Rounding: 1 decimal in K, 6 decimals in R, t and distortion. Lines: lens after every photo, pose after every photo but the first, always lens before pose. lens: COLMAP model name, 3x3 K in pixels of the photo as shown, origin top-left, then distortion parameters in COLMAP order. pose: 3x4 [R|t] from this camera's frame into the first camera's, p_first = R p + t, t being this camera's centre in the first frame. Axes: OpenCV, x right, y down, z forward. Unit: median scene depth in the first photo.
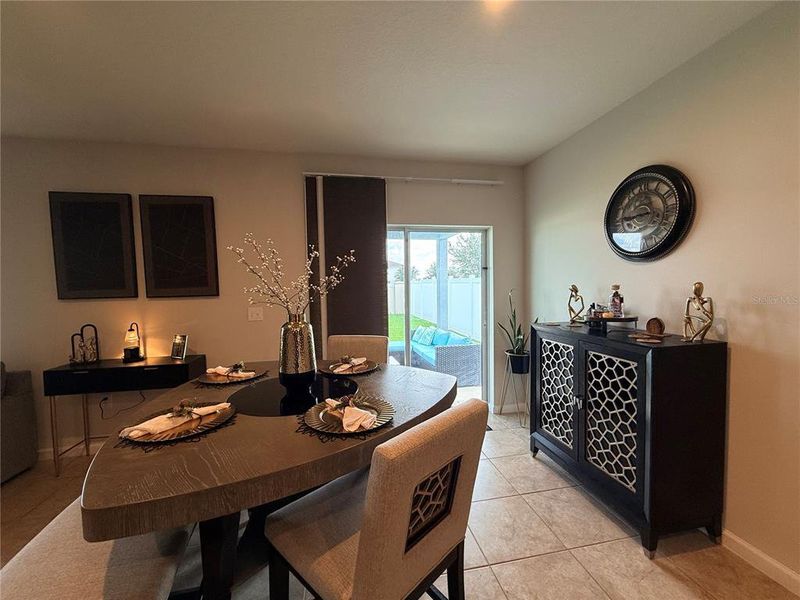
lens RADIAL K [[317.7, 0, 398.6], [0, 317.7, 301.3], [0, 0, 1]] dist [-0.000699, 0.000076]
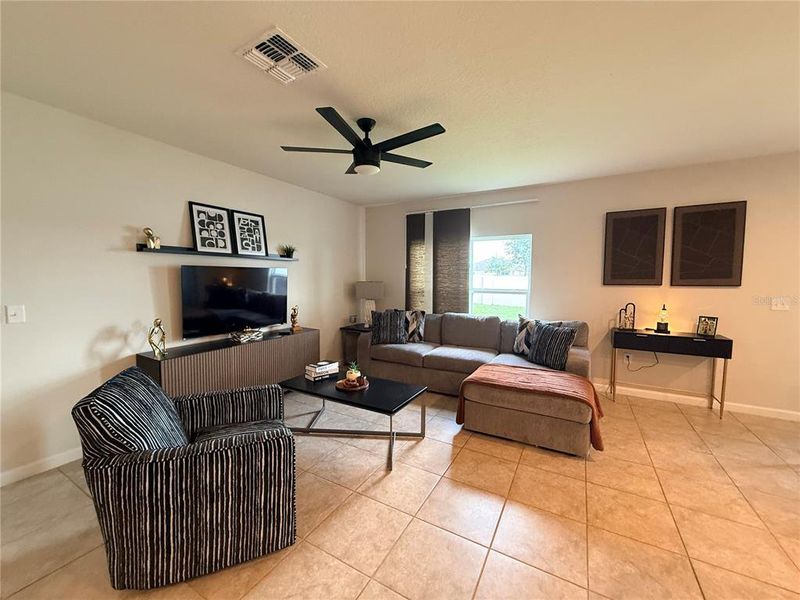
lens RADIAL K [[317.7, 0, 398.6], [0, 317.7, 301.3], [0, 0, 1]] dist [-0.000699, 0.000076]
pose [[0.759187, 0.061732, -0.647939, -0.804985], [-0.043764, 0.998081, 0.043814, 0.046037], [0.649400, -0.004907, 0.760431, -0.742678]]
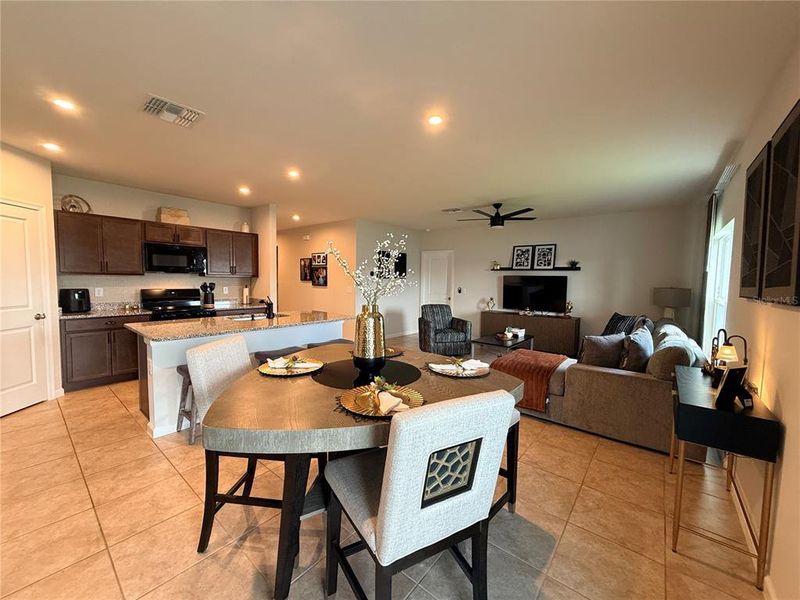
lens RADIAL K [[317.7, 0, 398.6], [0, 317.7, 301.3], [0, 0, 1]] dist [-0.000699, 0.000076]
pose [[-0.770313, 0.046904, -0.635939, 0.146114], [-0.036475, 0.992417, 0.117379, -0.059273], [0.636622, 0.113615, -0.762760, 0.984935]]
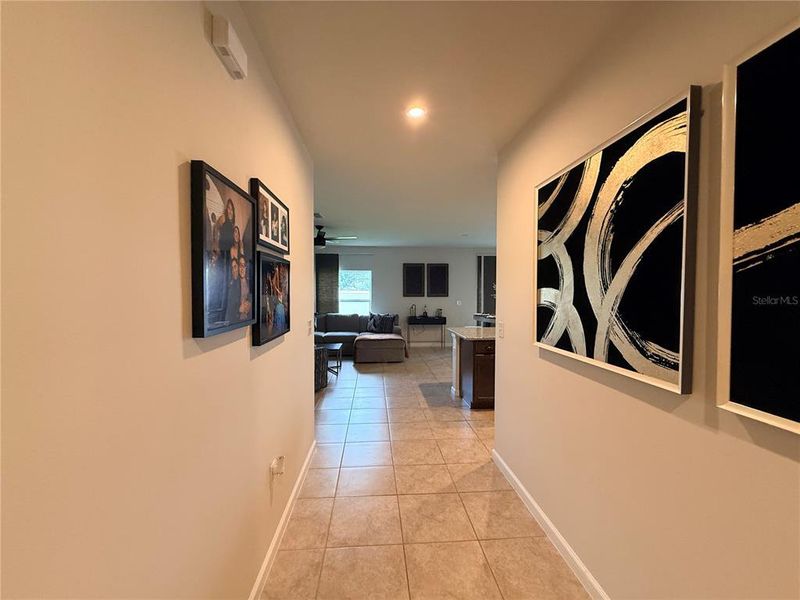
lens RADIAL K [[317.7, 0, 398.6], [0, 317.7, 301.3], [0, 0, 1]] dist [-0.000699, 0.000076]
pose [[0.993624, 0.021828, -0.110611, -0.740818], [-0.023155, 0.999674, -0.010724, 0.074565], [0.110341, 0.013217, 0.993806, -2.126782]]
